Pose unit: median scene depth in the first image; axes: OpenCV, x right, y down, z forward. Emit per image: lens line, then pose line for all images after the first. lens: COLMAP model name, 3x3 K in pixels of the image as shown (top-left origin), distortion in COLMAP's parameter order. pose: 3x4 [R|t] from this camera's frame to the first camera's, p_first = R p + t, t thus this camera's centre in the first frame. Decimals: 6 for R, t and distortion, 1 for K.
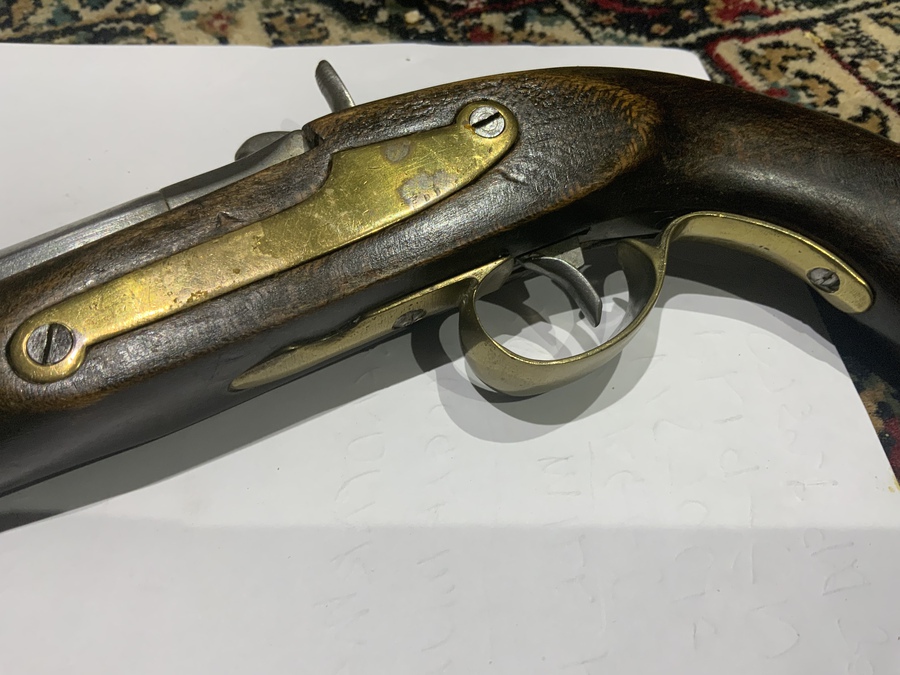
lens RADIAL K [[820.6, 0, 451.5], [0, 820.6, 328.8], [0, 0, 1]] dist [0.075765, -0.165687]
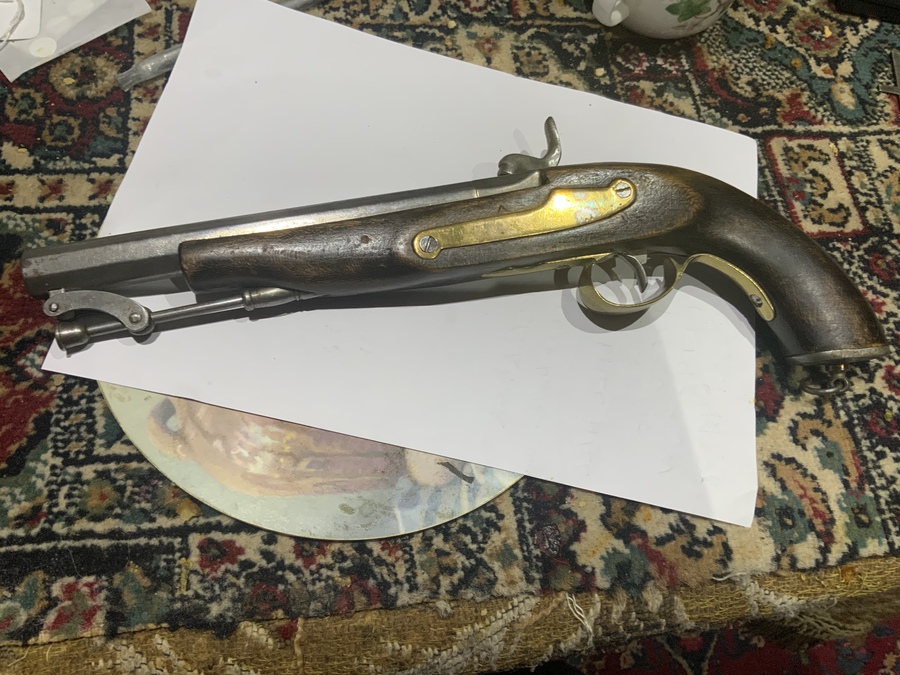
lens RADIAL K [[820.6, 0, 446.9], [0, 820.6, 339.9], [0, 0, 1]] dist [0.075765, -0.165687]
pose [[0.957255, 0.286810, -0.037448, -0.175819], [-0.275684, 0.943874, 0.181935, -0.122738], [0.087527, -0.163834, 0.982597, -1.059332]]
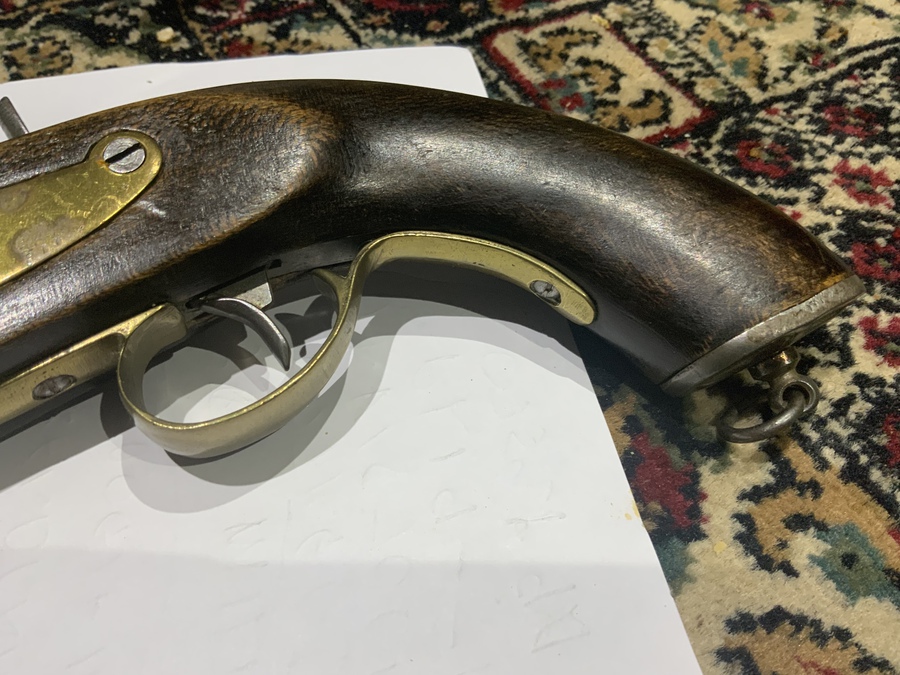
lens RADIAL K [[820.6, 0, 446.8], [0, 820.6, 327.8], [0, 0, 1]] dist [0.075765, -0.165687]
pose [[0.994830, -0.096235, 0.032433, 0.291087], [0.096200, 0.995359, 0.002647, -0.030966], [-0.032537, 0.000487, 0.999470, 0.086814]]
